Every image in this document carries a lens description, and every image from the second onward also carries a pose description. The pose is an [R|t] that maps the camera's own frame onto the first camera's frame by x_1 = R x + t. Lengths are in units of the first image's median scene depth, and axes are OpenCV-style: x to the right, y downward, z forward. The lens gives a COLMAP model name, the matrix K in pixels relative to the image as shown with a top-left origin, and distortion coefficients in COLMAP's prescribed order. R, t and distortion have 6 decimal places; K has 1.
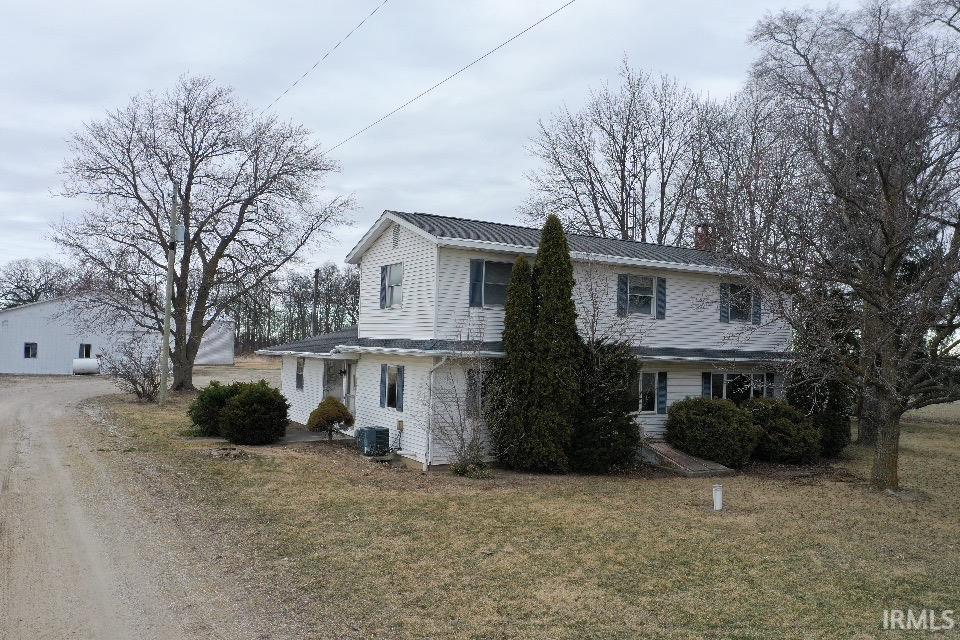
lens RADIAL K [[759.5, 0, 478.5], [0, 759.5, 321.0], [0, 0, 1]] dist [0.007405, -0.002644]
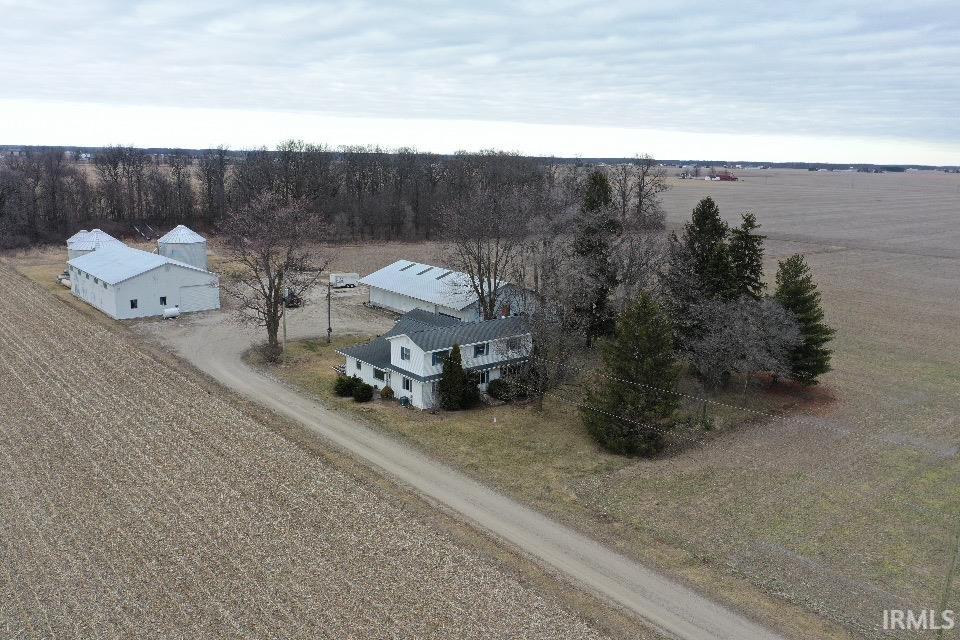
lens RADIAL K [[759.5, 0, 478.5], [0, 759.5, 321.0], [0, 0, 1]] dist [0.007405, -0.002644]
pose [[0.984161, -0.028033, 0.175046, -0.378776], [-0.015272, 0.970339, 0.241264, -0.985669], [-0.176617, -0.240116, 0.954542, -2.168402]]
